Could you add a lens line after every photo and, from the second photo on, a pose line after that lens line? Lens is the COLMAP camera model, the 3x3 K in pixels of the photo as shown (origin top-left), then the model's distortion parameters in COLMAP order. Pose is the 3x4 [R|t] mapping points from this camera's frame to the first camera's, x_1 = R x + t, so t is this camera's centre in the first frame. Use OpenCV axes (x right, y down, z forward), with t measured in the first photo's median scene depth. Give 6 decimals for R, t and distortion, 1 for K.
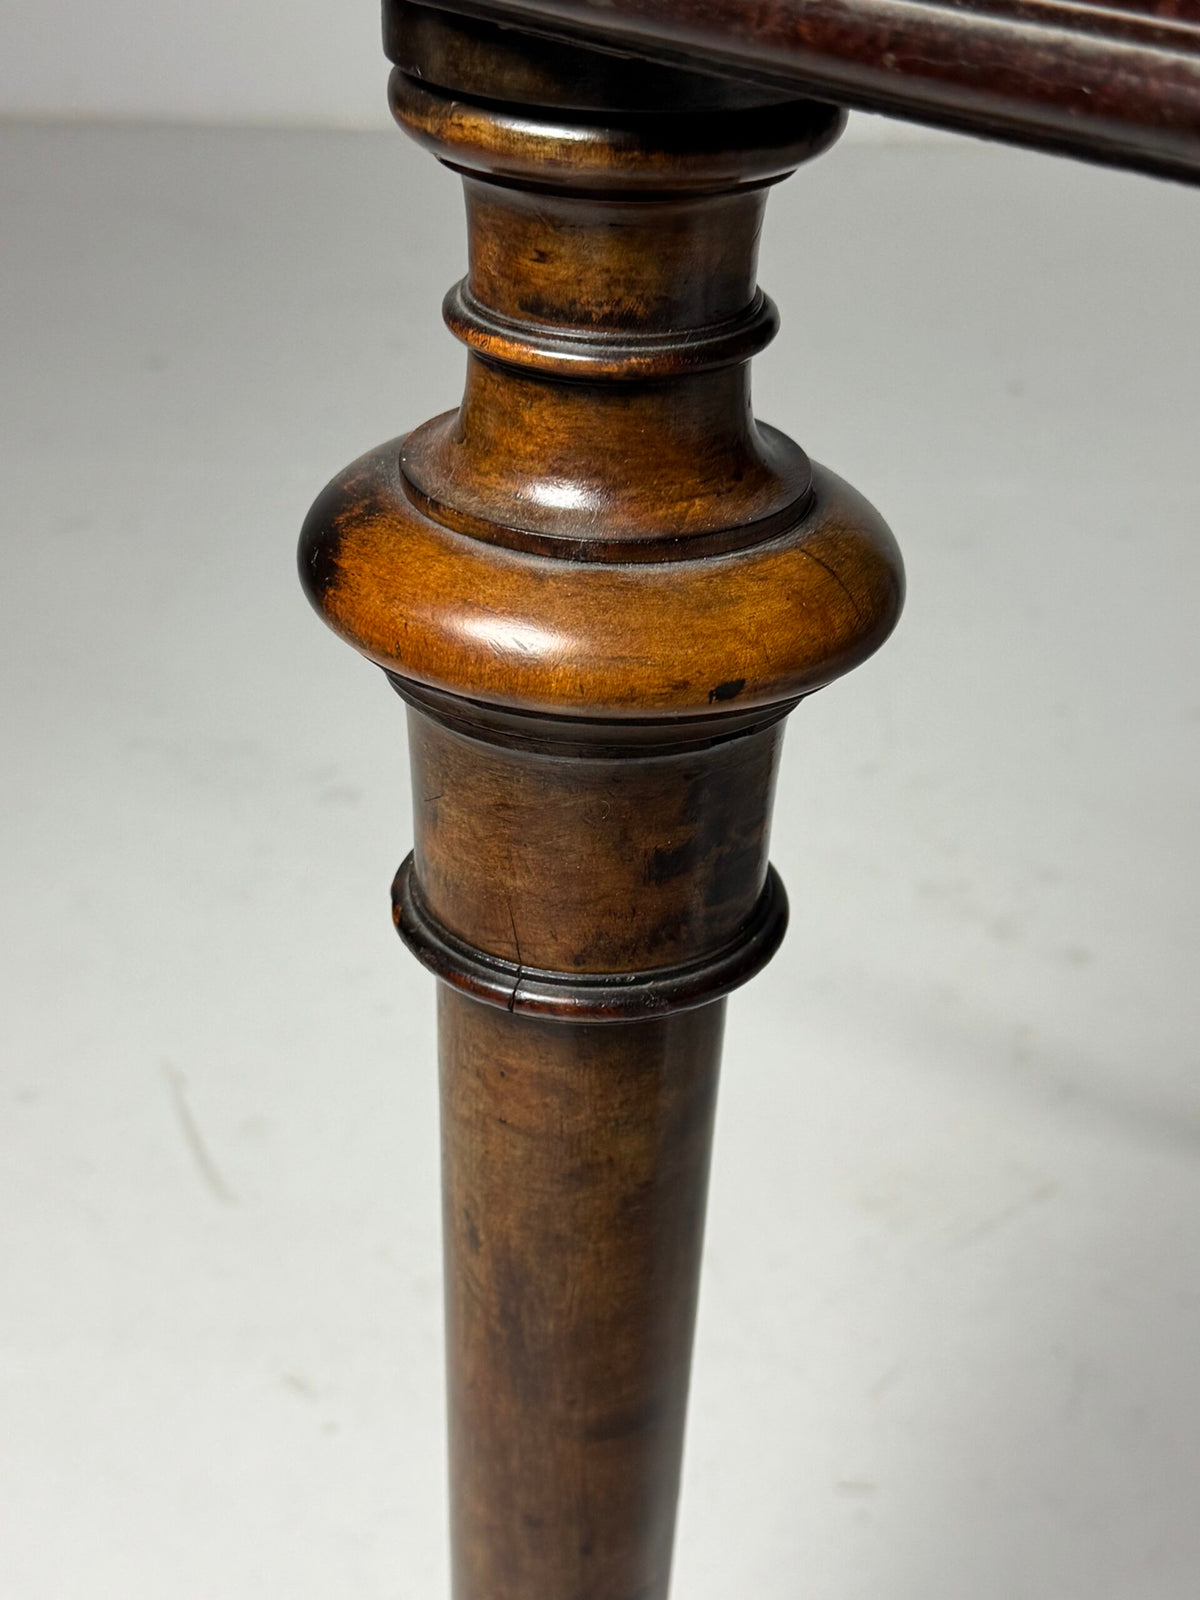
lens RADIAL K [[2259.6, 0, 604.4], [0, 2259.6, 802.1], [0, 0, 1]] dist [0.135560, 0.000000]
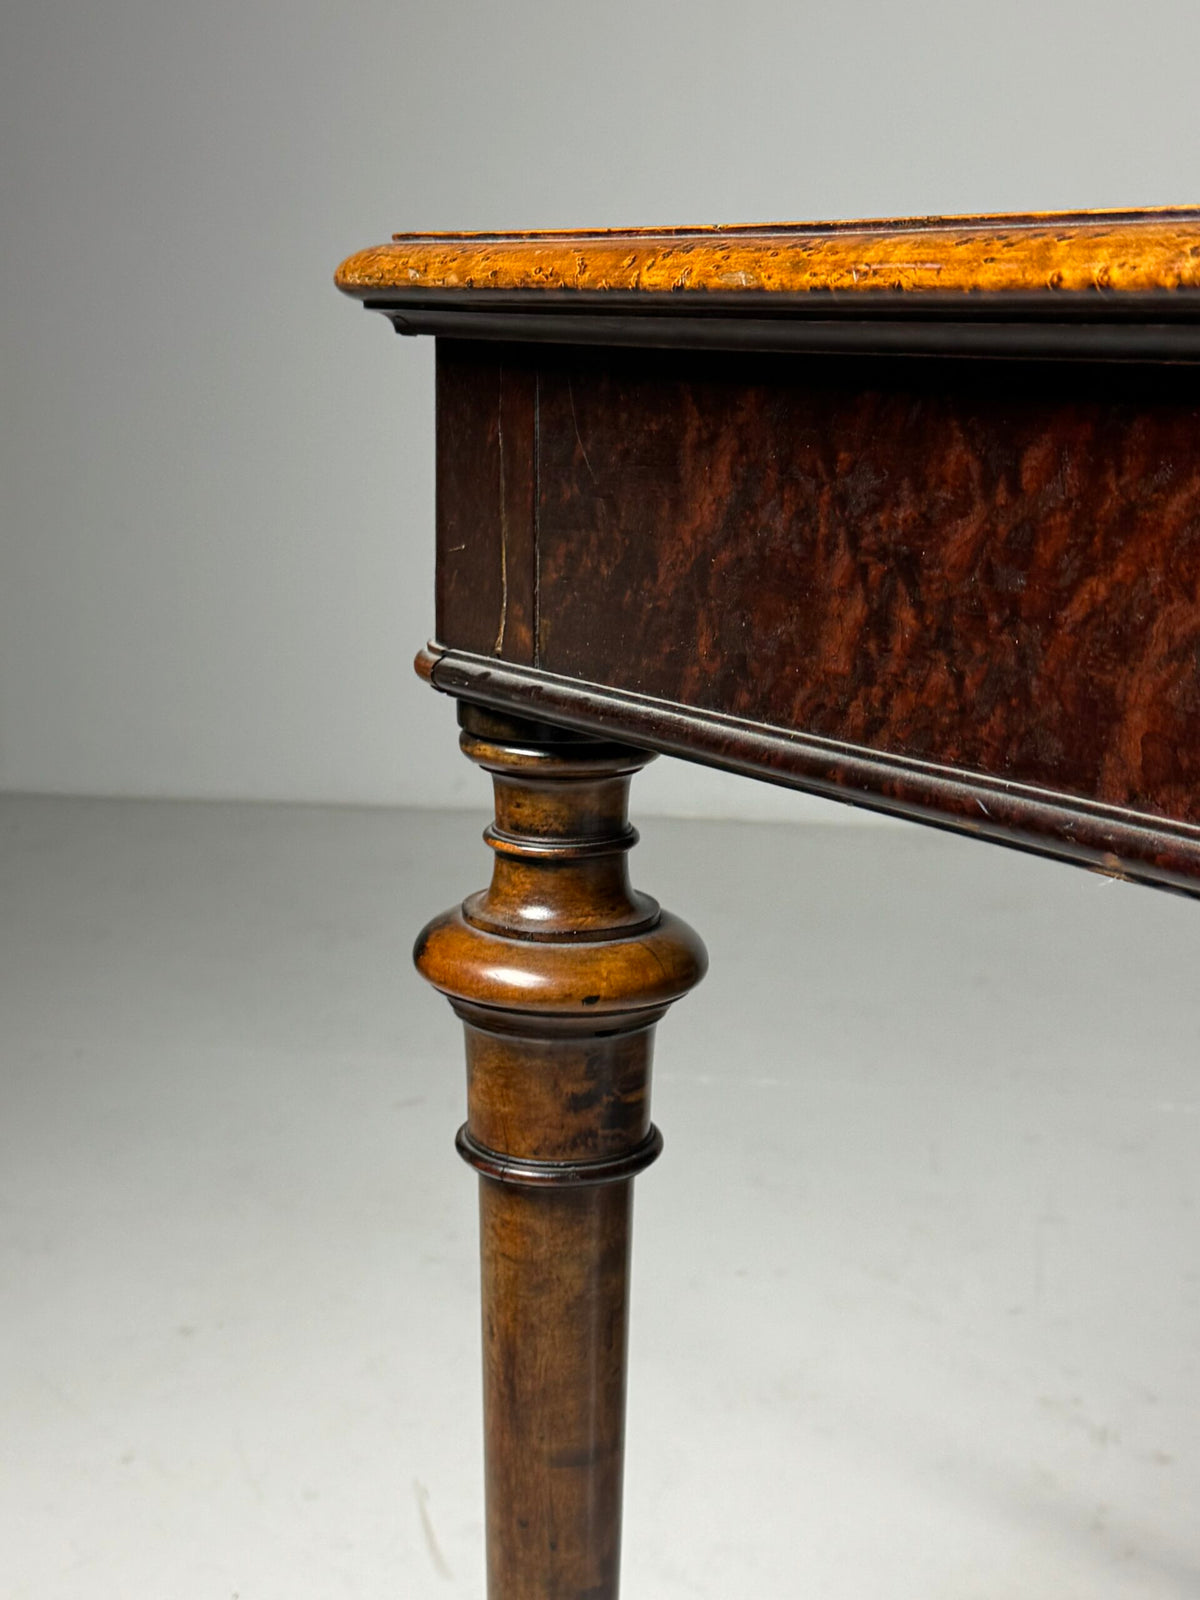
lens RADIAL K [[2259.6, 0, 604.9], [0, 2259.6, 811.7], [0, 0, 1]] dist [0.135560, 0.000000]
pose [[0.985280, 0.012987, -0.170457, 0.397741], [-0.062678, 0.955116, -0.289524, 0.369758], [0.159046, 0.295946, 0.941871, -0.984834]]
